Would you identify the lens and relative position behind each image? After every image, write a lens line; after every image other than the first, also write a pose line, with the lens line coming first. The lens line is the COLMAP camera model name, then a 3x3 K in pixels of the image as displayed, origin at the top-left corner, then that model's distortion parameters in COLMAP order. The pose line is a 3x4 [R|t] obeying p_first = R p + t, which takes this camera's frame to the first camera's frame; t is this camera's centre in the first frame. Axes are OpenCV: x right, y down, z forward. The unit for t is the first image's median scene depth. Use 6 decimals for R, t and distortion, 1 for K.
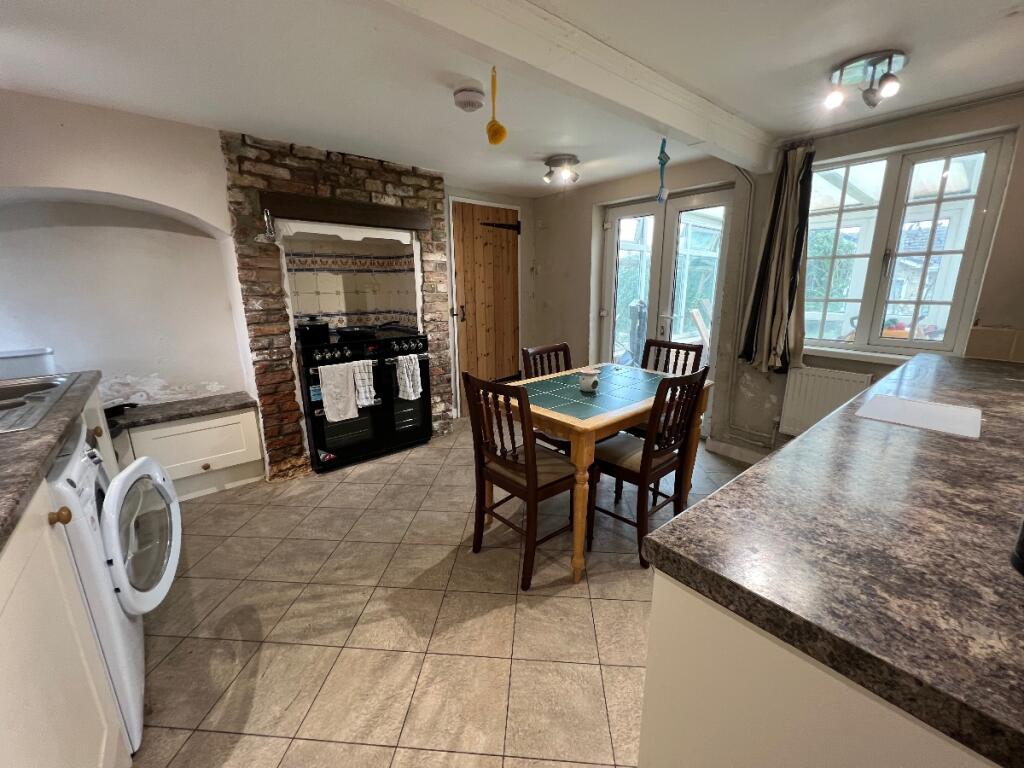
lens RADIAL K [[406.7, 0, 507.6], [0, 406.7, 381.7], [0, 0, 1]] dist [-0.001262, 0.000068]
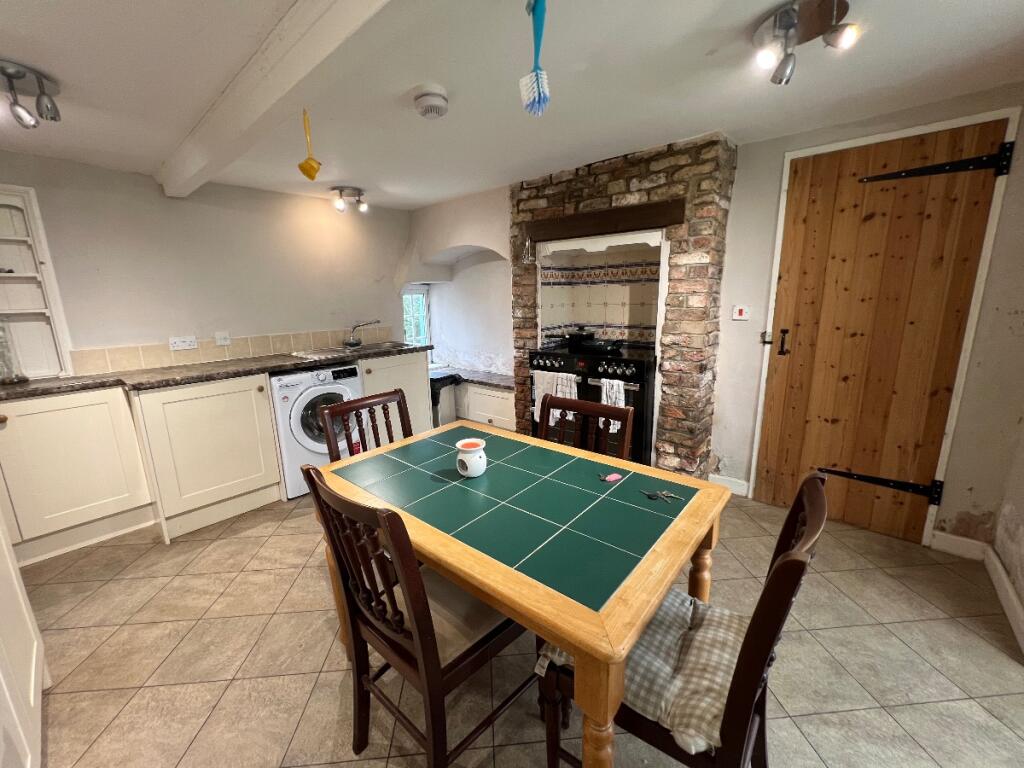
lens RADIAL K [[406.7, 0, 507.0], [0, 406.7, 381.4], [0, 0, 1]] dist [-0.001262, 0.000068]
pose [[0.153460, 0.210753, -0.965419, 0.572342], [-0.209914, 0.961645, 0.176562, -0.175430], [0.965601, 0.175560, 0.191814, 0.656506]]
